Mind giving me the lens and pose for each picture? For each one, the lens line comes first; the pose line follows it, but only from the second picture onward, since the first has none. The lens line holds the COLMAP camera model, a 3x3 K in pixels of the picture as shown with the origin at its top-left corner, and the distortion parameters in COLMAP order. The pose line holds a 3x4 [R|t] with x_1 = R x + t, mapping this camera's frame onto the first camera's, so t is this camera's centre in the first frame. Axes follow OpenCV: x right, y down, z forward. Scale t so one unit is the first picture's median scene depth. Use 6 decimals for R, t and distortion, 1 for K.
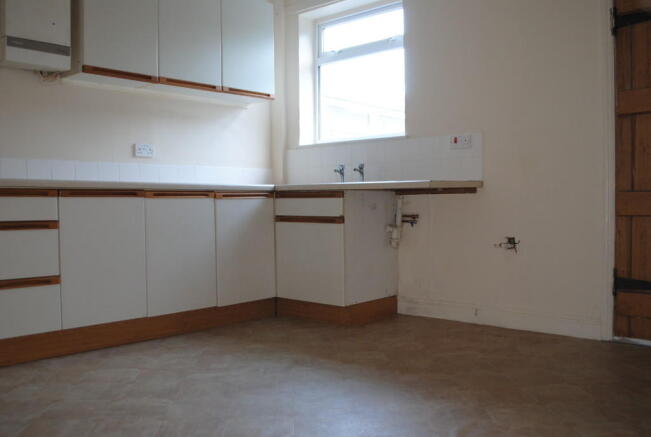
lens RADIAL K [[614.4, 0, 325.5], [0, 614.4, 218.5], [0, 0, 1]] dist [-0.083722, 0.000174]
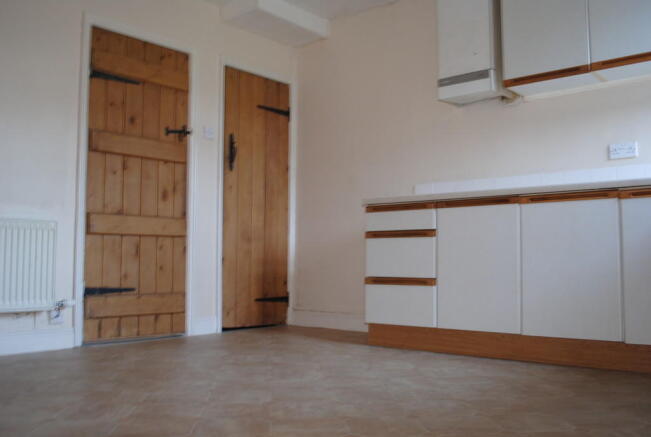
lens RADIAL K [[614.4, 0, 325.5], [0, 614.4, 218.5], [0, 0, 1]] dist [-0.083722, 0.000174]
pose [[0.016450, -0.063853, -0.997824, 0.626844], [-0.026543, 0.997579, -0.064275, 0.056066], [0.999512, 0.027543, 0.014715, 0.701942]]
